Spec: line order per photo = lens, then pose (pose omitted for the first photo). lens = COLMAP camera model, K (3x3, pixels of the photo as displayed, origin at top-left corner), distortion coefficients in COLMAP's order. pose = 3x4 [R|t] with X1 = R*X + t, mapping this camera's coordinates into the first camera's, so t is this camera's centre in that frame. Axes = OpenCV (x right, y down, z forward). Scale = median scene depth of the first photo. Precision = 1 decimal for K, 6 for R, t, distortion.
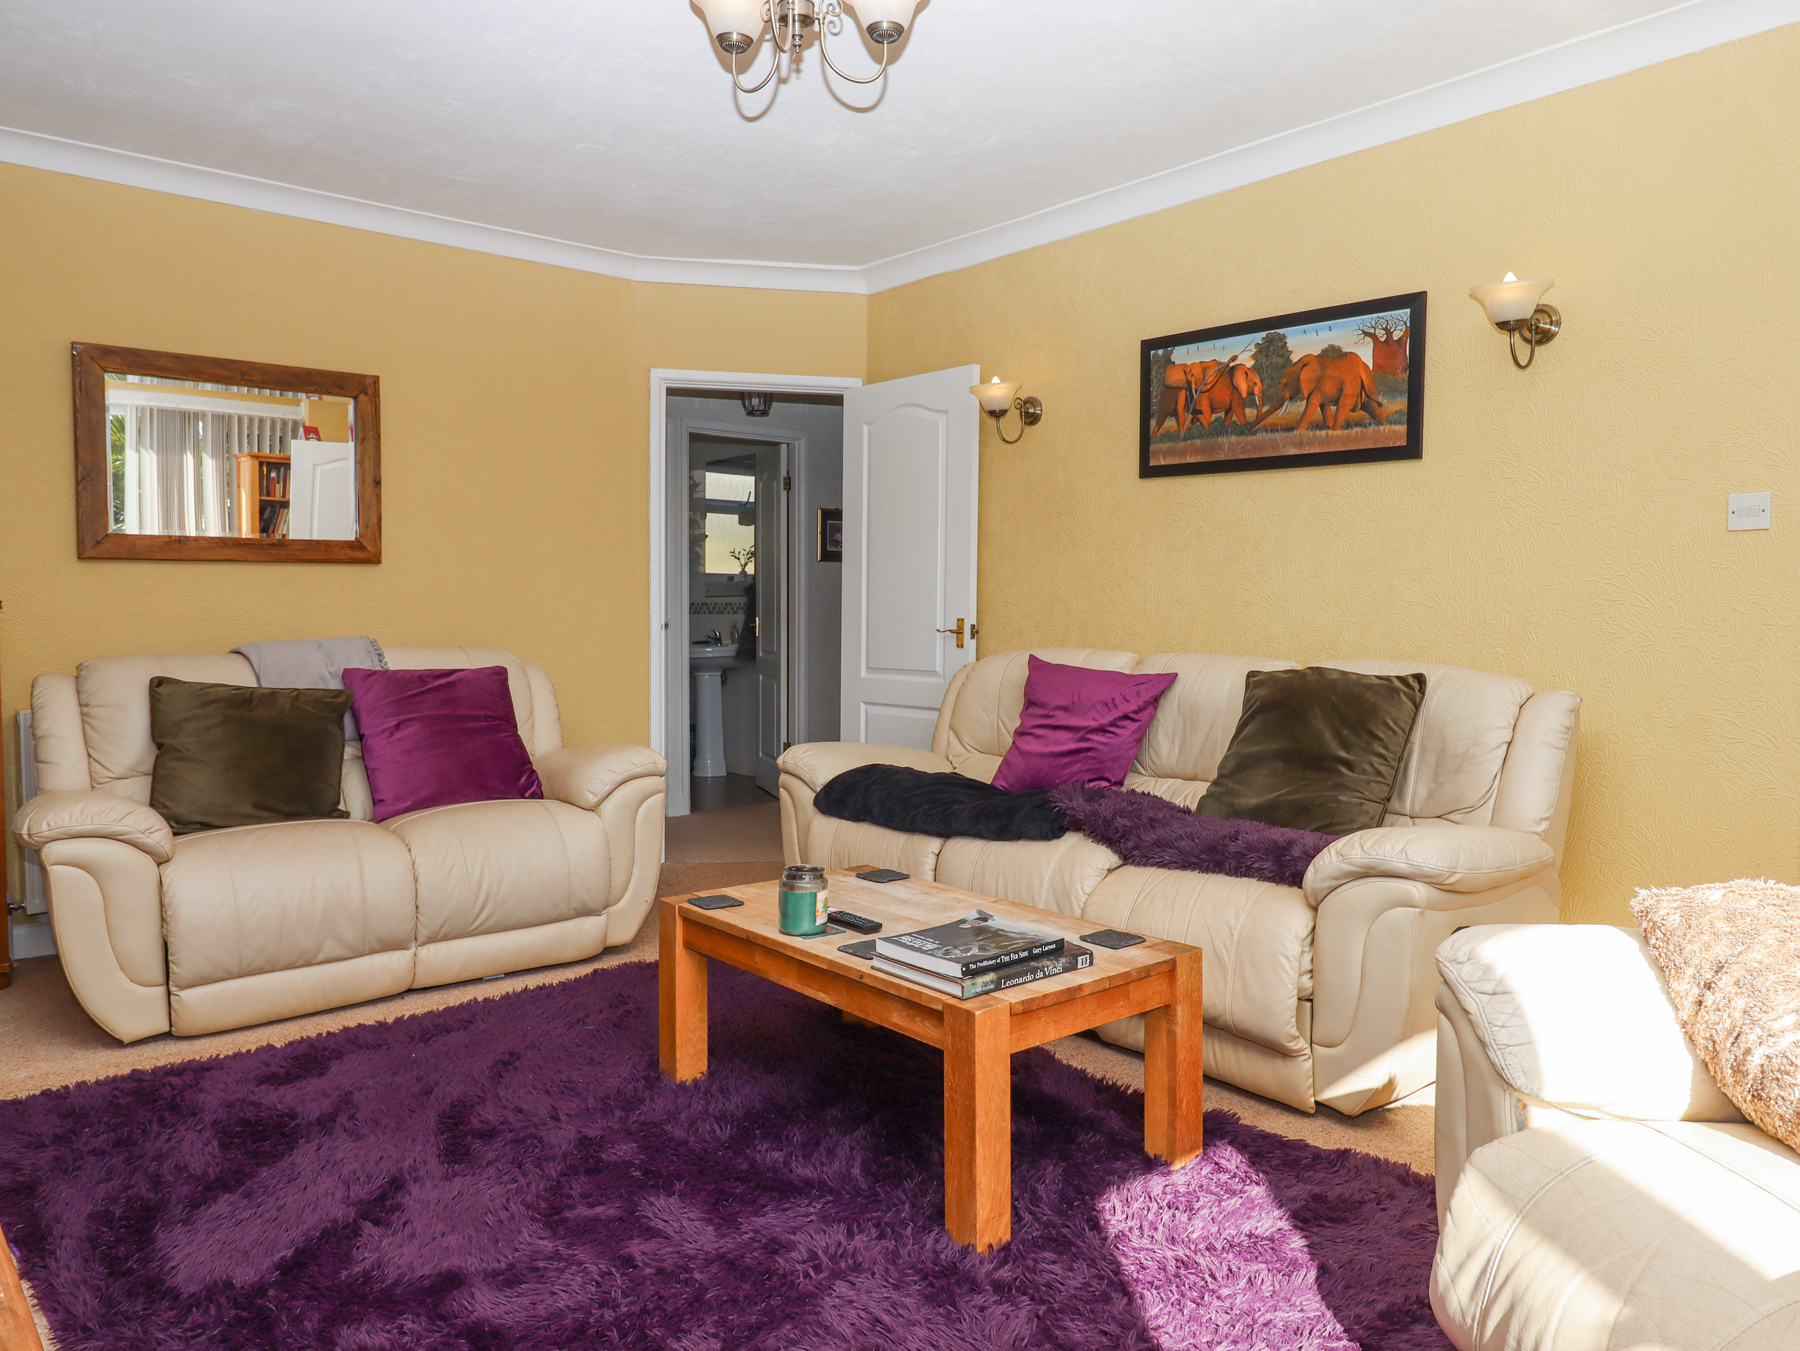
lens RADIAL K [[1265.9, 0, 900.0], [0, 1265.9, 675.5], [0, 0, 1]] dist [0.004406, -0.005882]
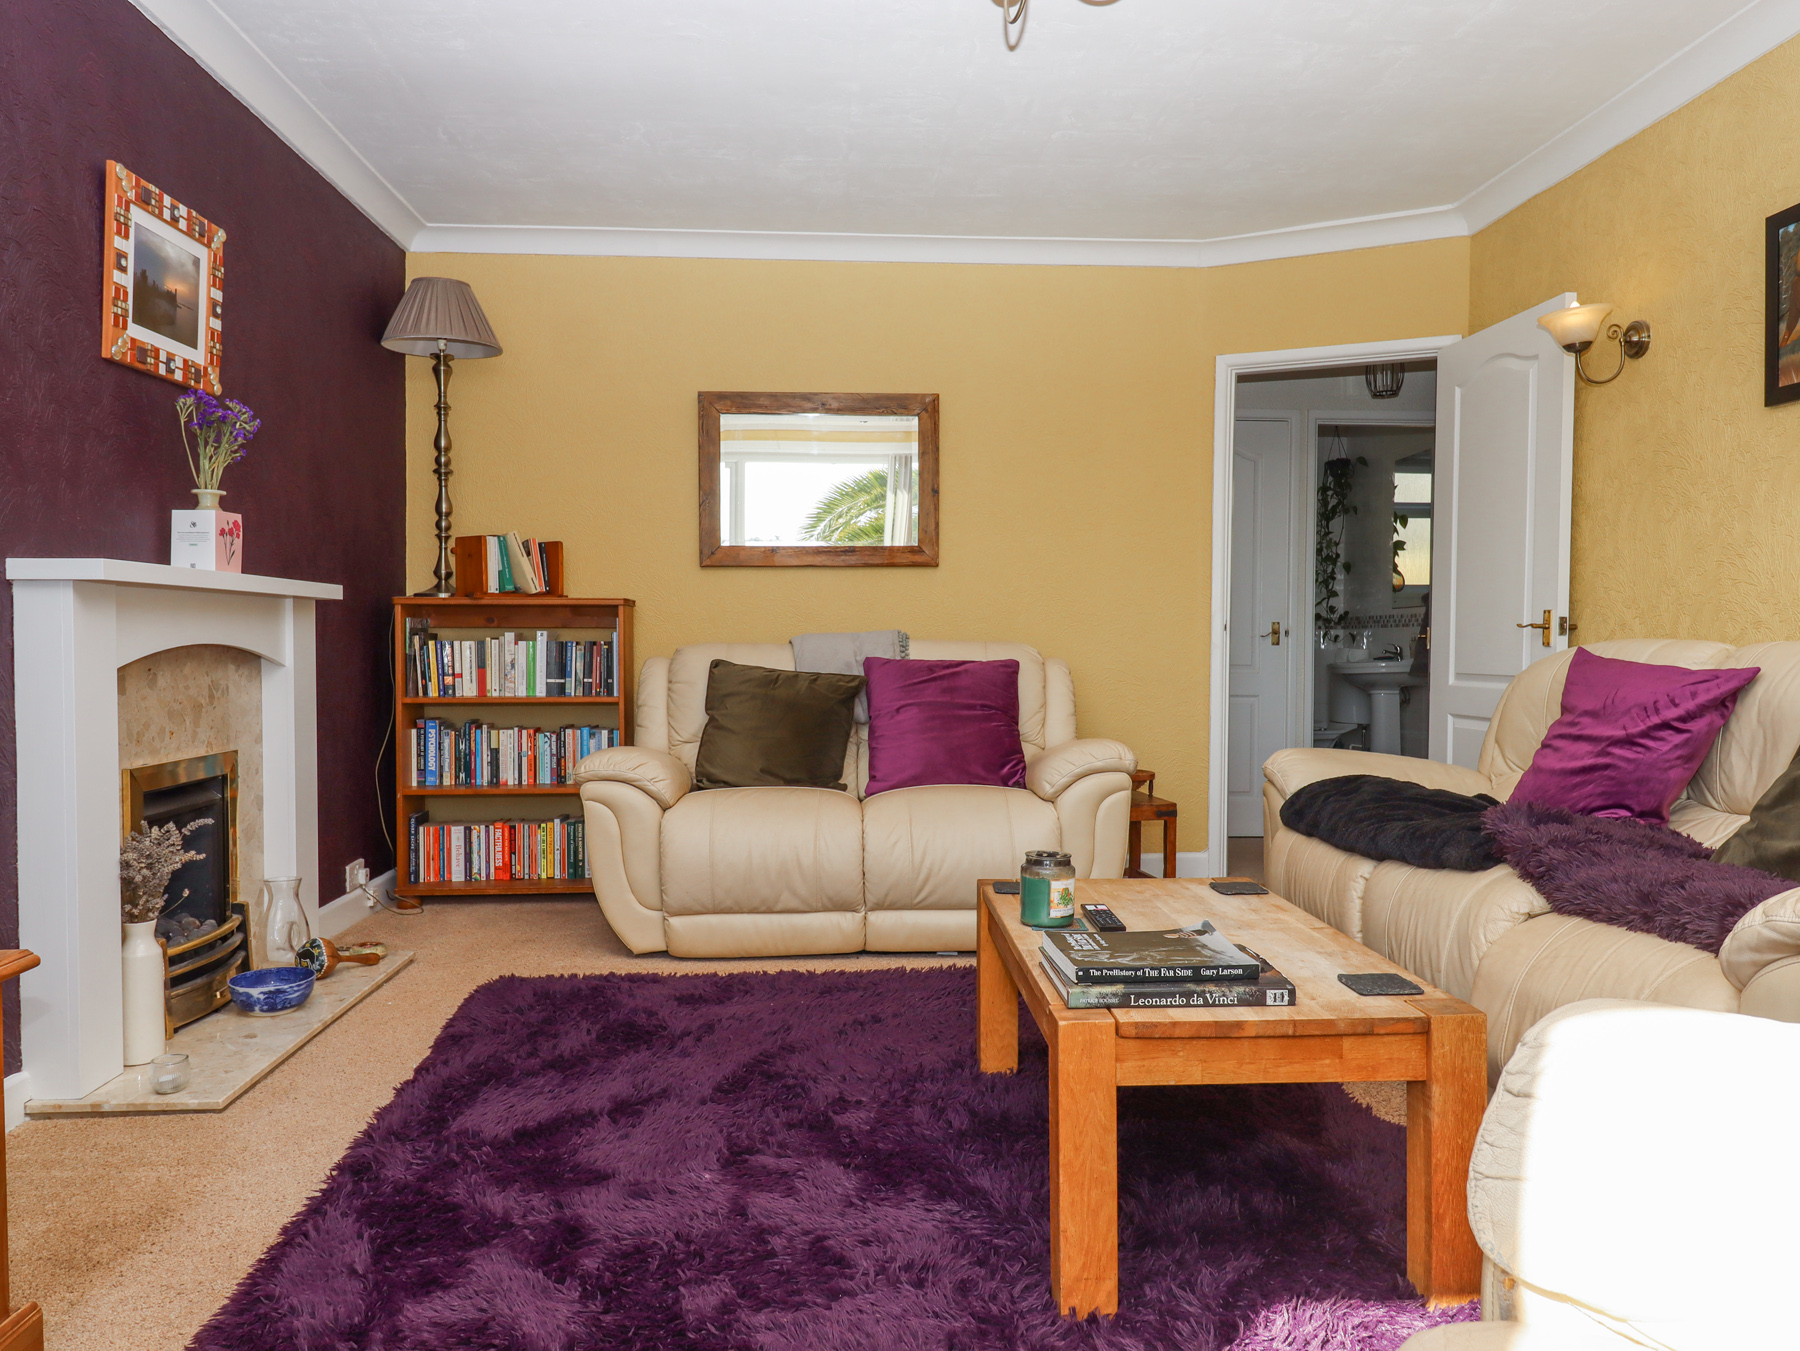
lens RADIAL K [[1265.9, 0, 900.0], [0, 1265.9, 675.5], [0, 0, 1]] dist [0.004406, -0.005882]
pose [[0.800126, 0.014827, -0.599648, 0.265746], [-0.031187, 0.999371, -0.016902, 0.030284], [0.599020, 0.032225, 0.800085, 0.144963]]
